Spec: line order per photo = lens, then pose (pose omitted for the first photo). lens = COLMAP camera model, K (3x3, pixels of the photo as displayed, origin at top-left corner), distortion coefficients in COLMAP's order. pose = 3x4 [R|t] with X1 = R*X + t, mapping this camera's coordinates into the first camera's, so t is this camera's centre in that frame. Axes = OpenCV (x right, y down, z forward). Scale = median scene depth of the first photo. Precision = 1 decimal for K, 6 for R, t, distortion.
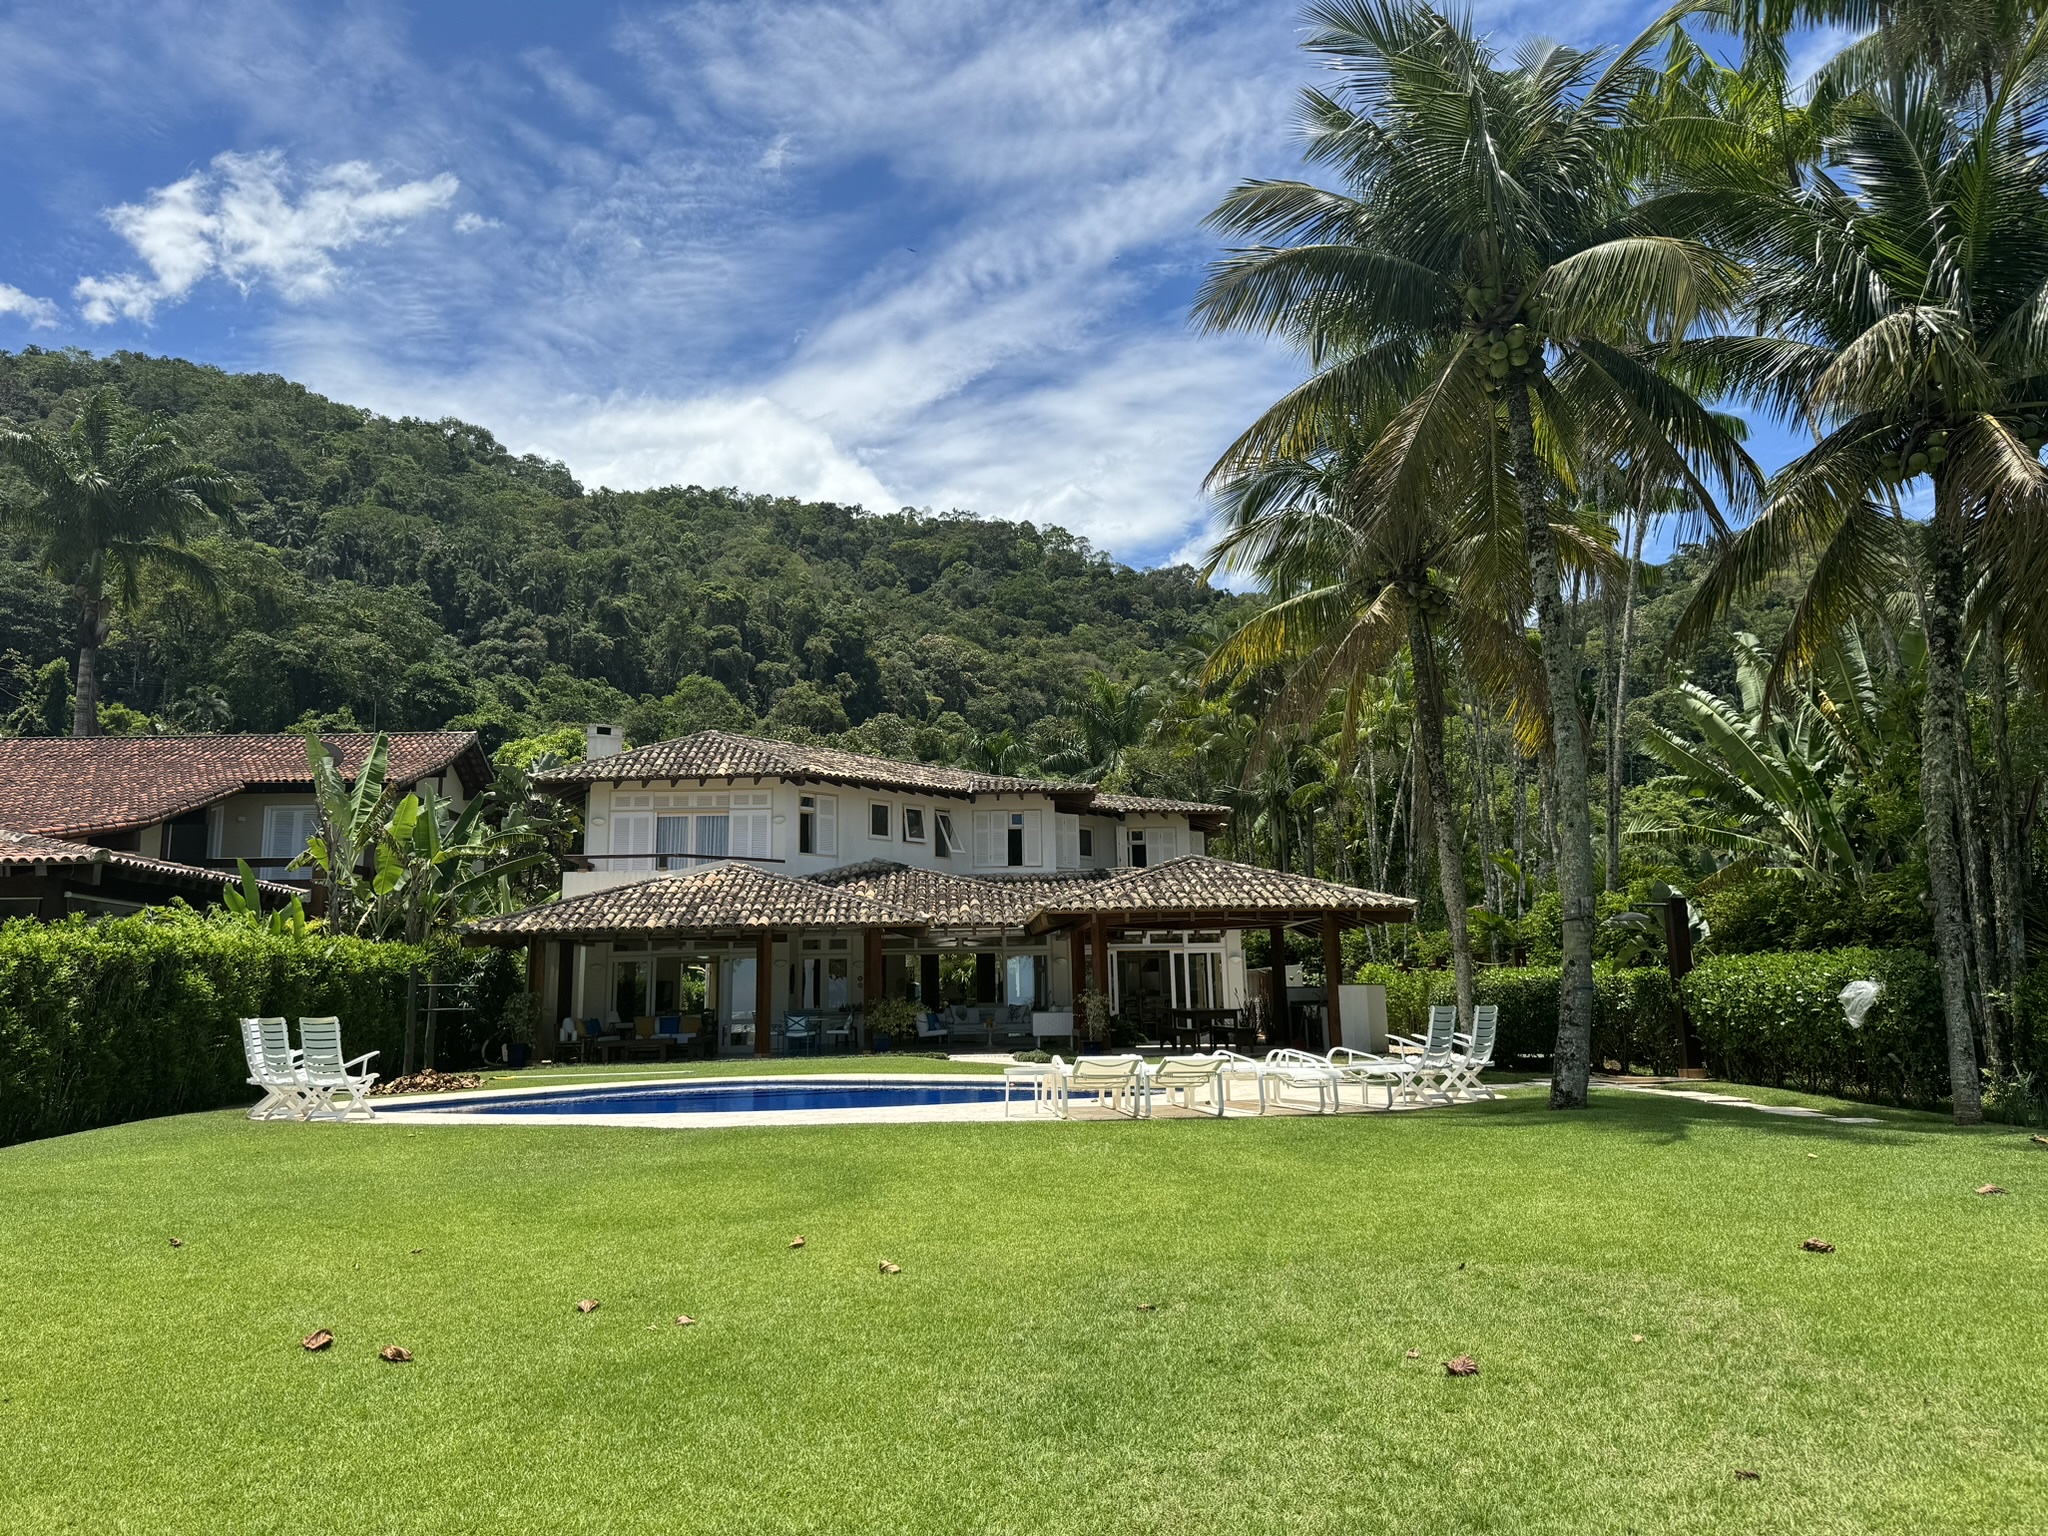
lens RADIAL K [[1439.5, 0, 1024.0], [0, 1439.5, 768.0], [0, 0, 1]] dist [-0.001823, -0.000269]
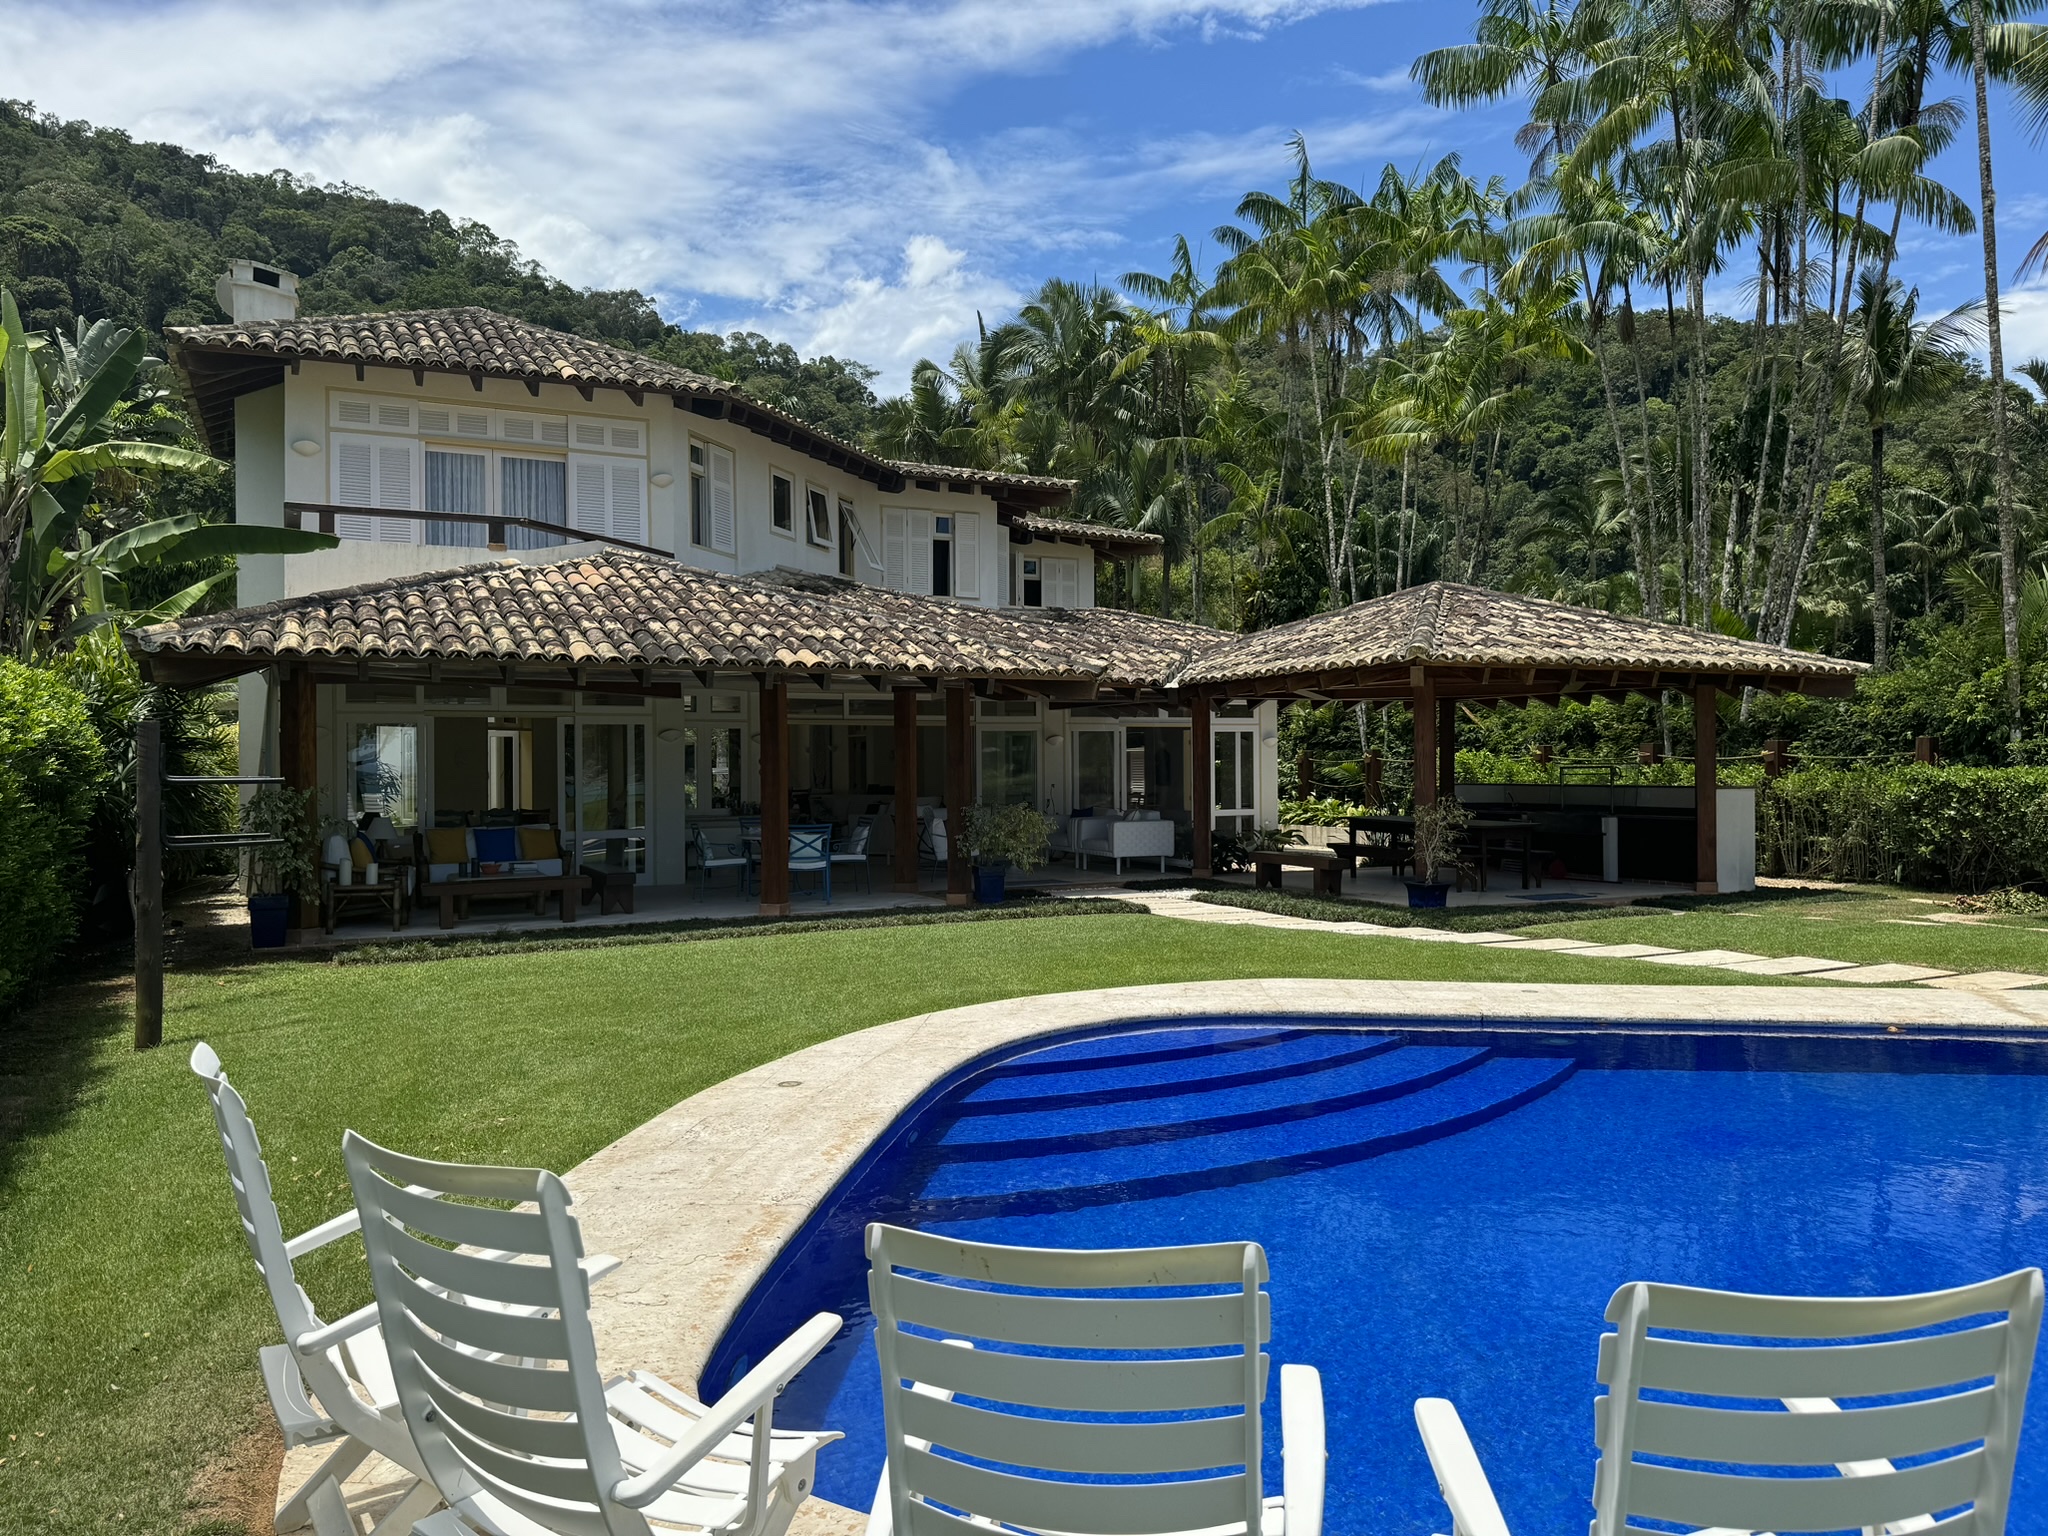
lens RADIAL K [[1444.6, 0, 1059.9], [0, 1444.6, 812.3], [0, 0, 1]] dist [-0.025885, -0.003425]
pose [[0.907802, 0.006338, 0.419351, -0.419198], [-0.084970, 0.981929, 0.169102, 0.088364], [-0.410701, -0.189143, 0.891936, 0.659994]]
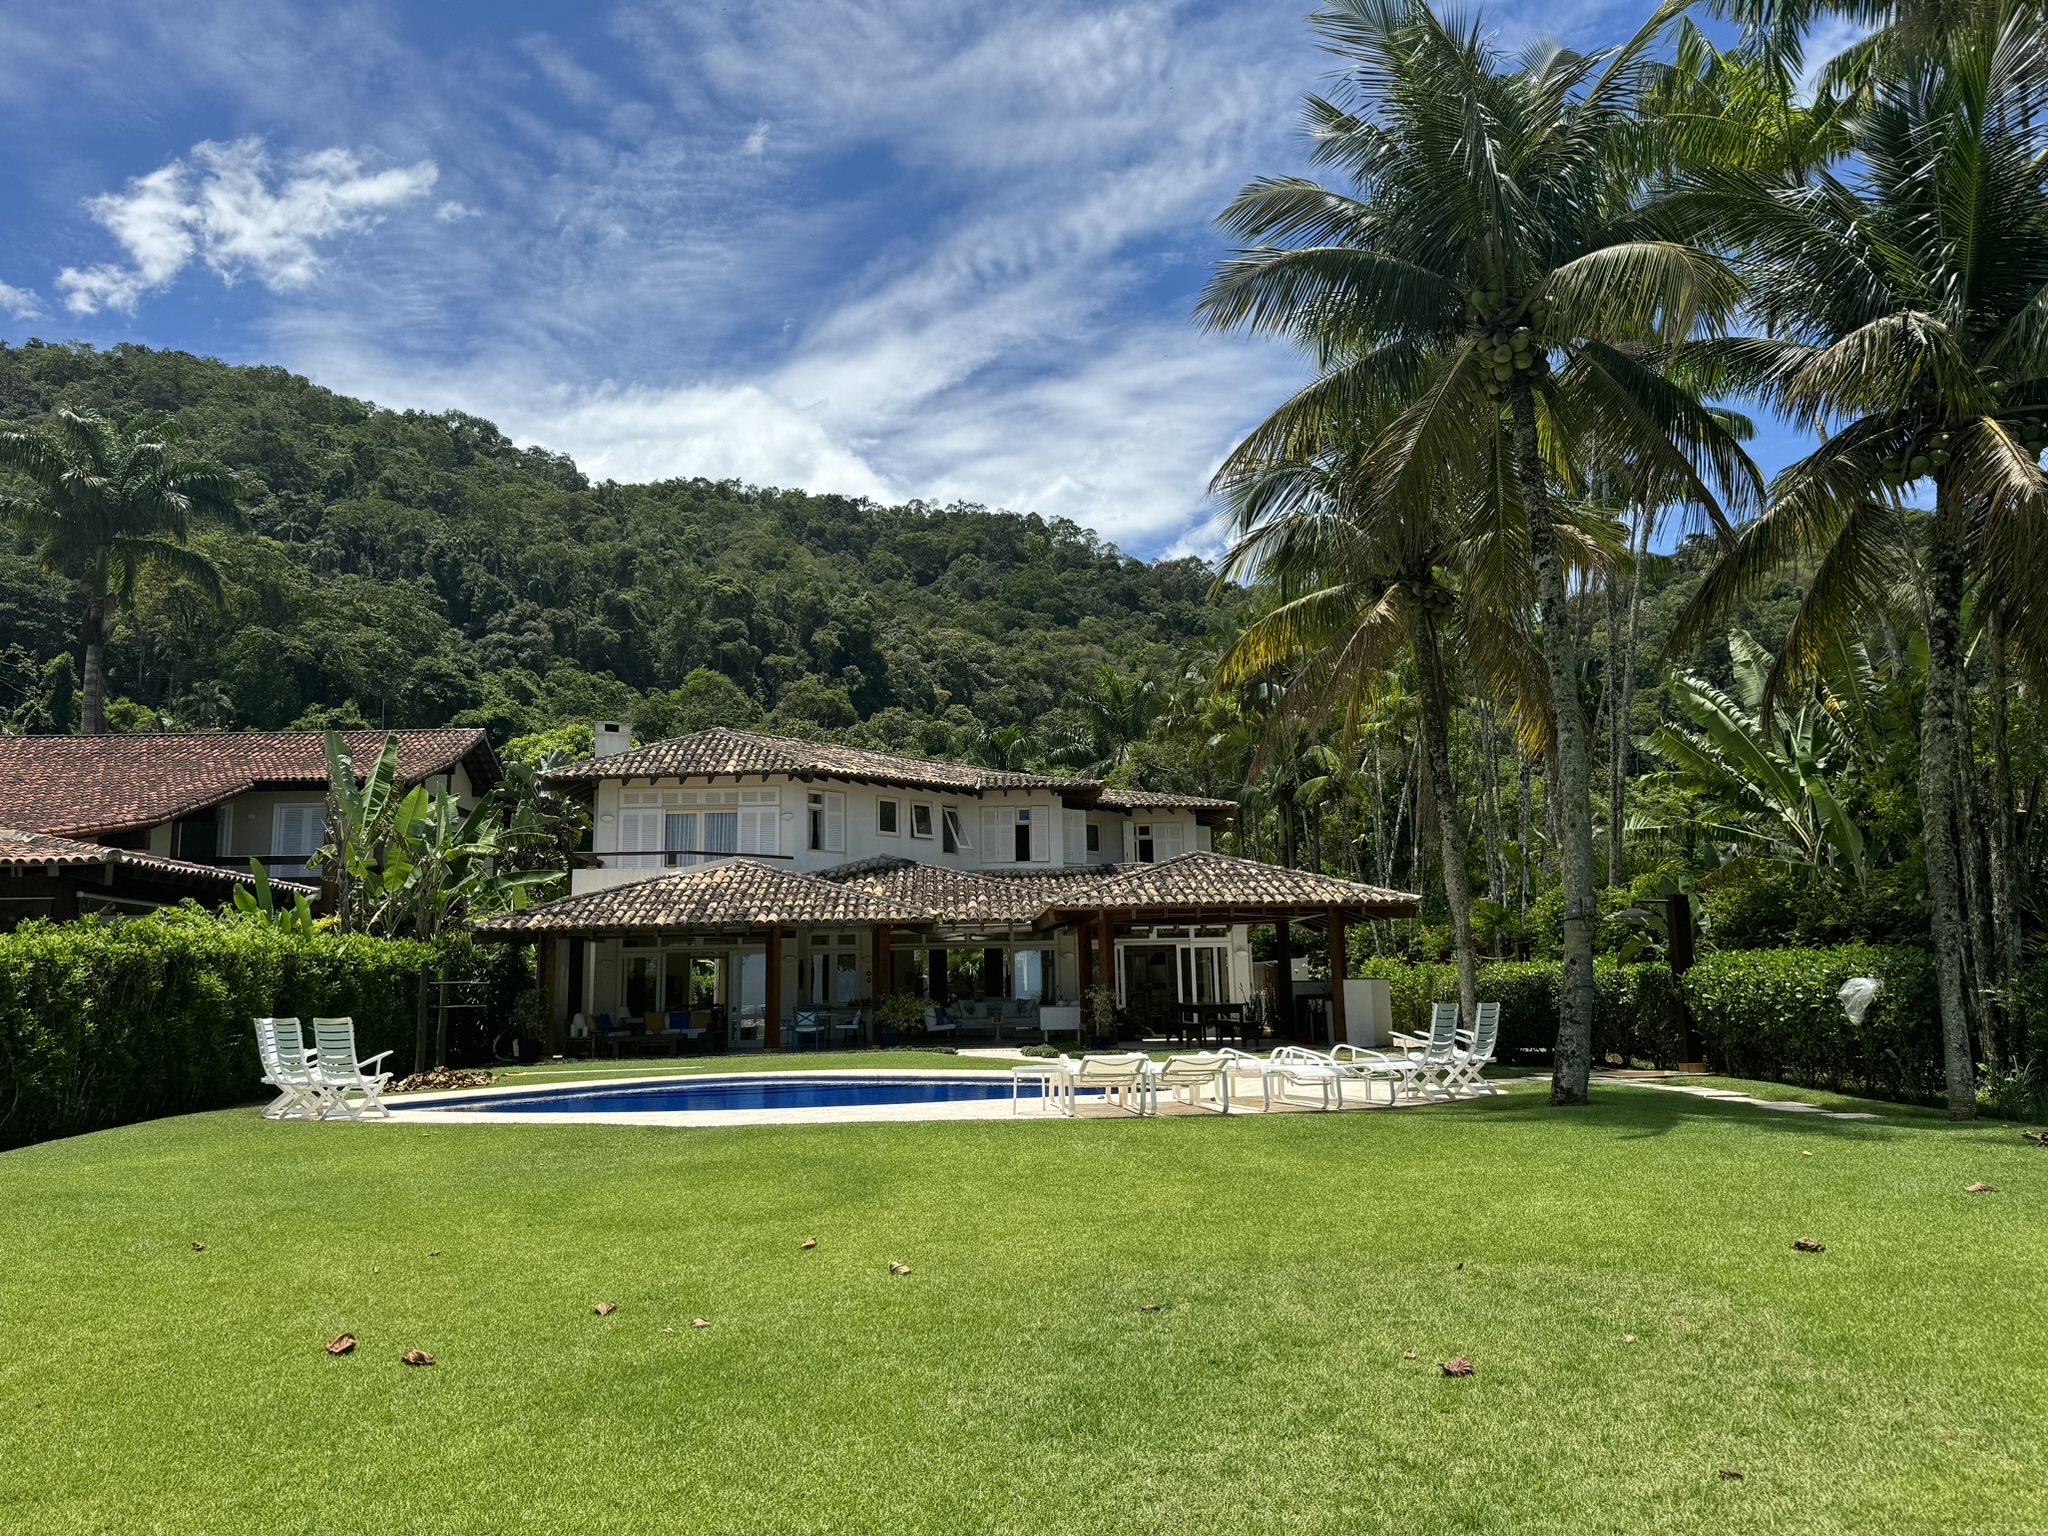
lens RADIAL K [[1437.2, 0, 1035.8], [0, 1437.2, 788.5], [0, 0, 1]] dist [0.000460, -0.001816]
pose [[0.999994, -0.001774, 0.003070, 0.000215], [0.001714, 0.999806, 0.019621, -0.004702], [-0.003104, -0.019616, 0.999803, -0.004452]]
